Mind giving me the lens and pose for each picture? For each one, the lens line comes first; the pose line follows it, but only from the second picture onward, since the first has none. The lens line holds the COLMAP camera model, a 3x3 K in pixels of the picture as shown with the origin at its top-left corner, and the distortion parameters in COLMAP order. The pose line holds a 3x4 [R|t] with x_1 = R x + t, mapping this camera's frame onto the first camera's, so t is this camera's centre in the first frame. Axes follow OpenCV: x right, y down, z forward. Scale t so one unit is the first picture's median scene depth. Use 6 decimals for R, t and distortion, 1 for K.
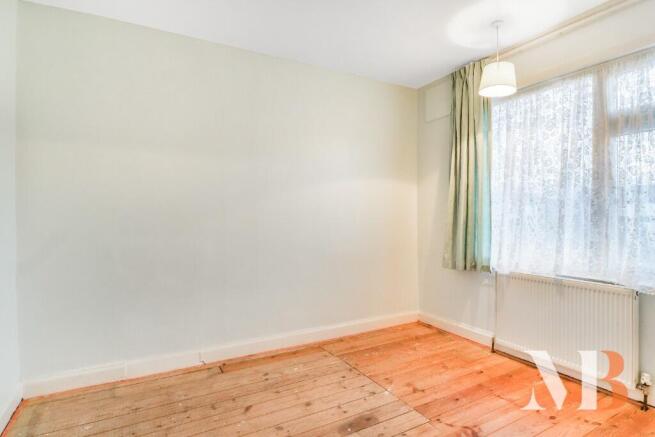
lens RADIAL K [[343.5, 0, 331.4], [0, 343.5, 220.3], [0, 0, 1]] dist [-0.001455, 0.000116]
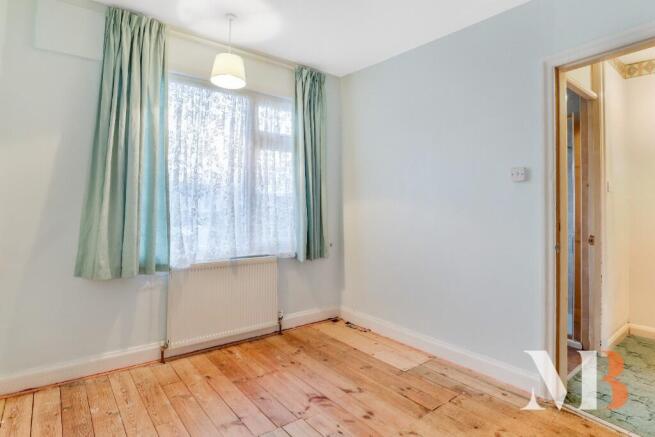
lens RADIAL K [[362.1, 0, 327.4], [0, 362.1, 198.4], [0, 0, 1]] dist [-0.016142, 0.001295]
pose [[-0.145623, 0.020933, 0.989119, -0.534319], [0.000940, 0.999779, -0.021020, -0.011935], [-0.989340, -0.002131, -0.145610, 0.775888]]
